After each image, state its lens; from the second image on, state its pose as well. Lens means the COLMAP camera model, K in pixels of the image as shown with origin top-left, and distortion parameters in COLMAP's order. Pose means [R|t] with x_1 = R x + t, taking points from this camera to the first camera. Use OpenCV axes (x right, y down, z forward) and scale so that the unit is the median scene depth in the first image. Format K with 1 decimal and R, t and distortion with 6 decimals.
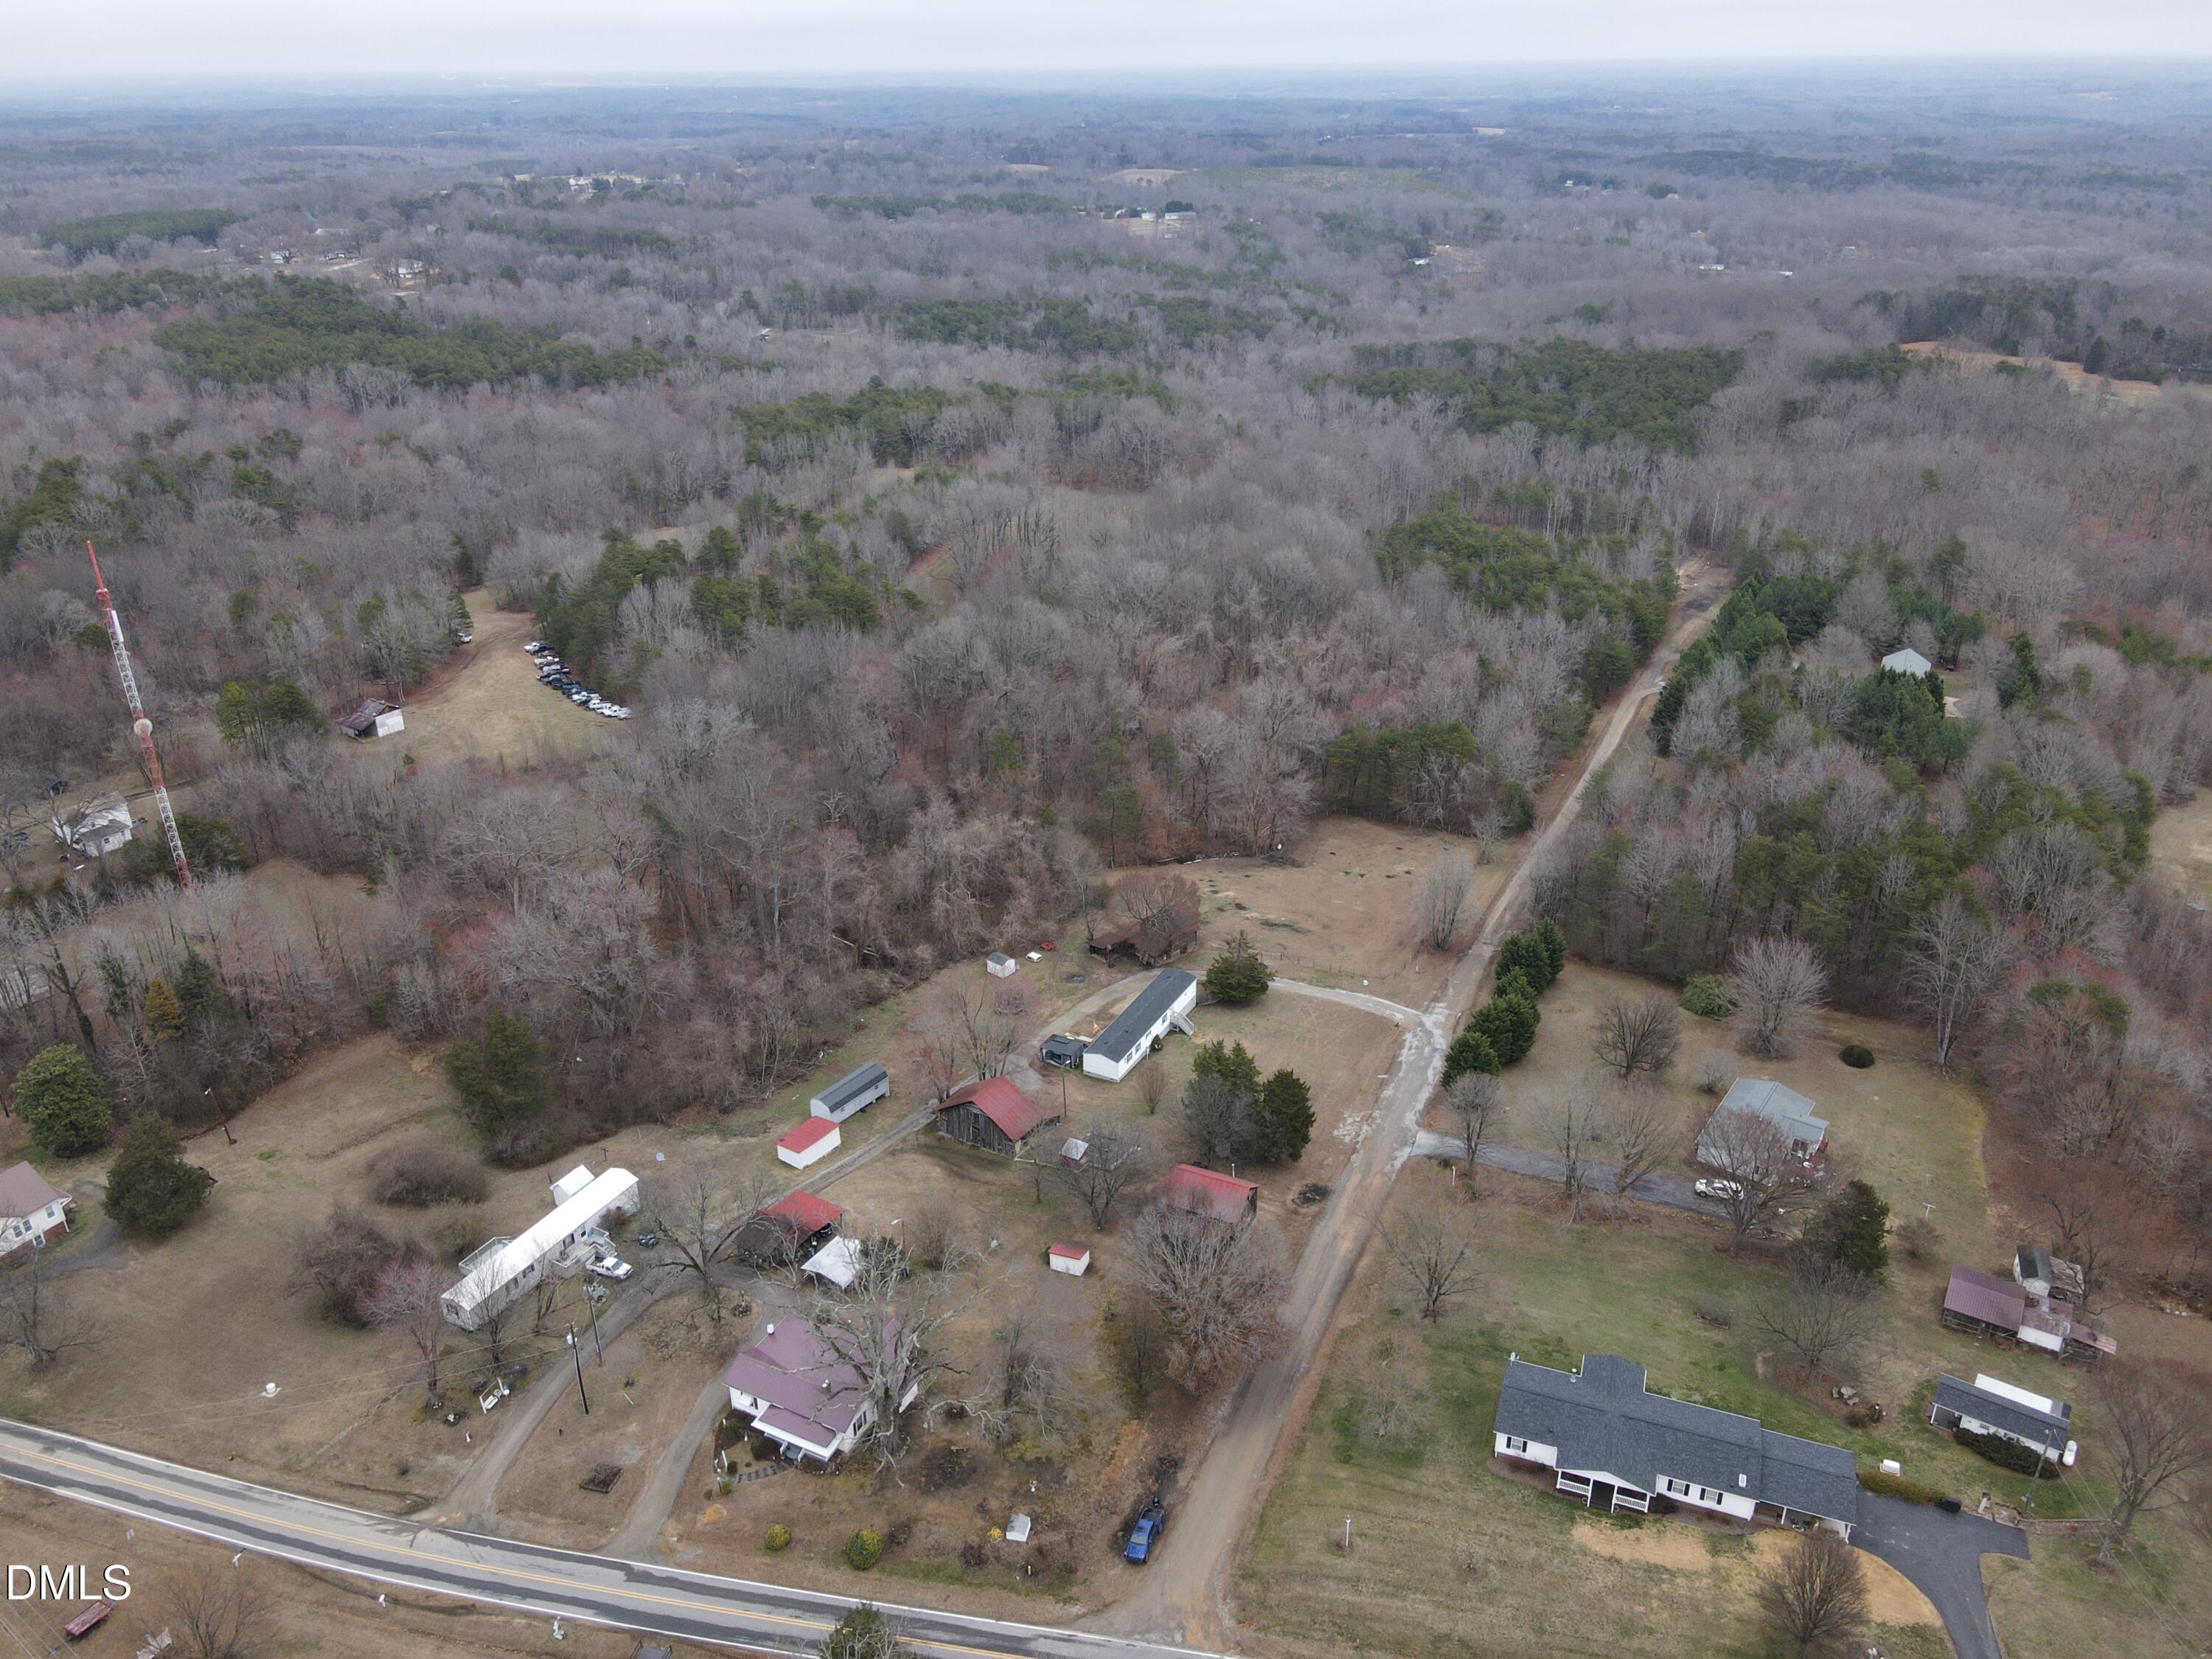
lens RADIAL K [[1531.8, 0, 1106.0], [0, 1531.8, 829.5], [0, 0, 1]] dist [-0.035545, 0.061596]
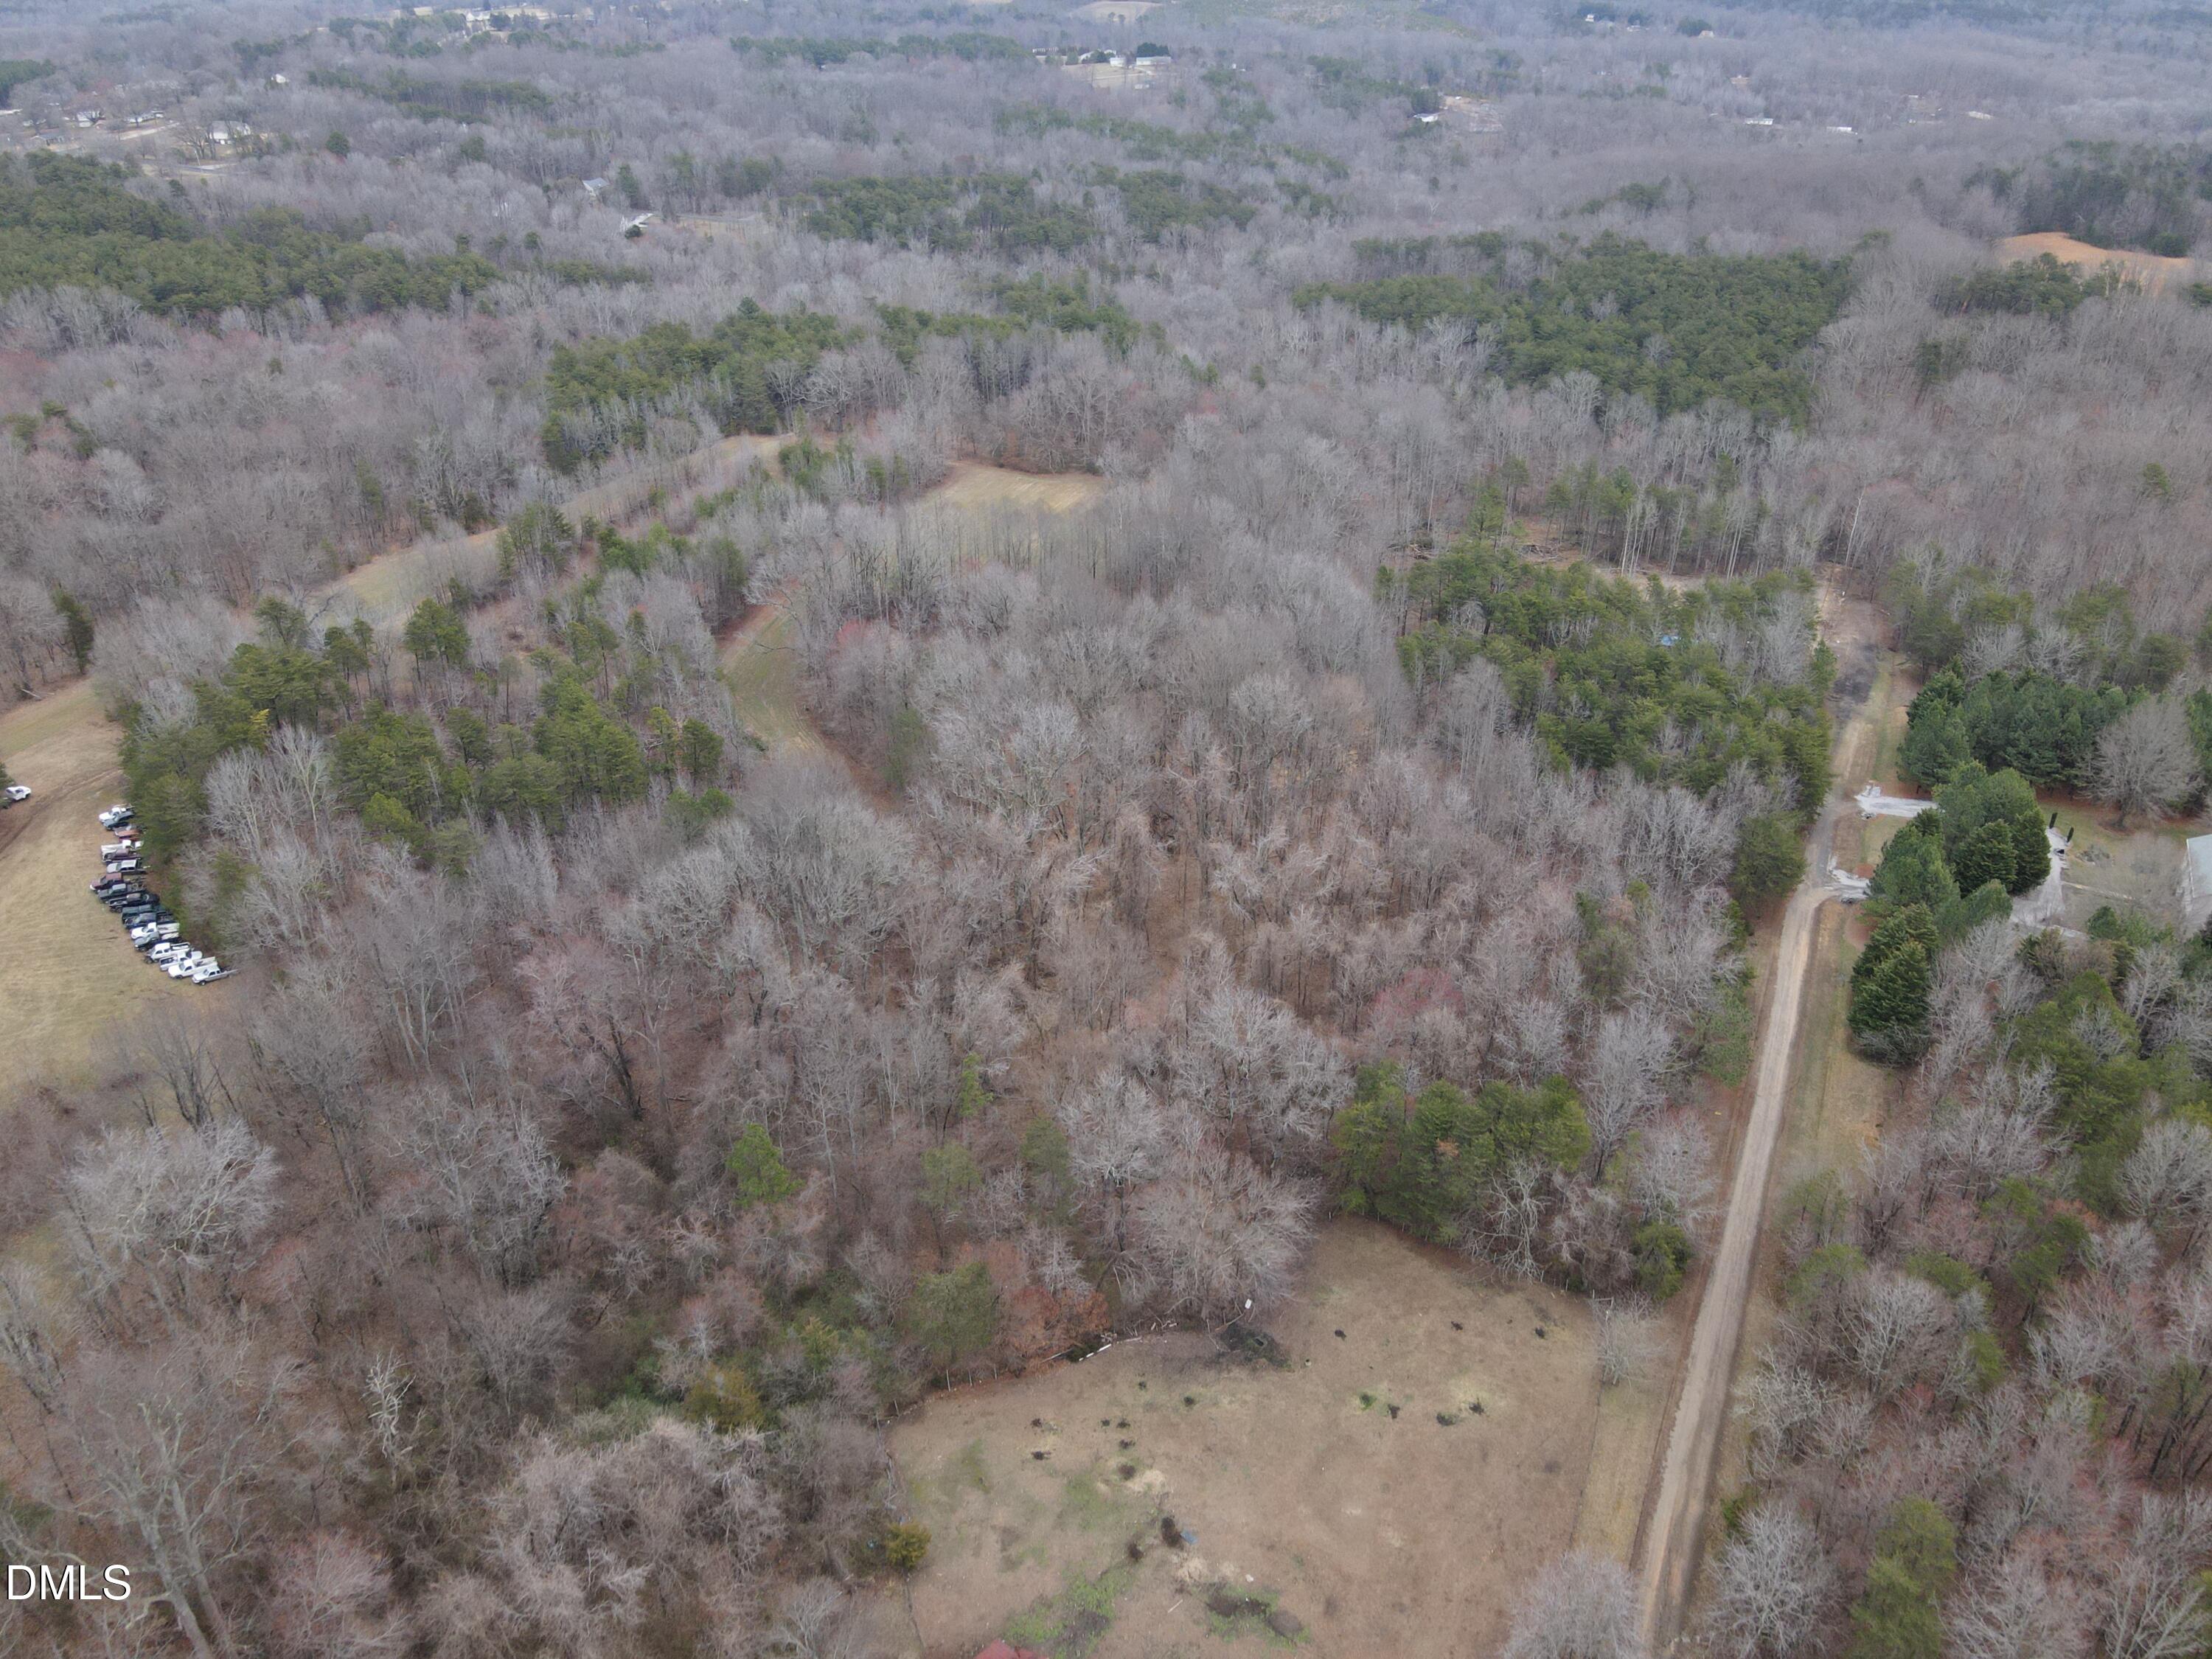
lens RADIAL K [[1581.1, 0, 1106.0], [0, 1581.1, 829.5], [0, 0, 1]] dist [0.000089, 0.004839]
pose [[0.999909, -0.006669, 0.011756, 0.017499], [0.005762, 0.997125, 0.075559, -0.069639], [-0.012226, -0.075484, 0.997072, 0.136319]]
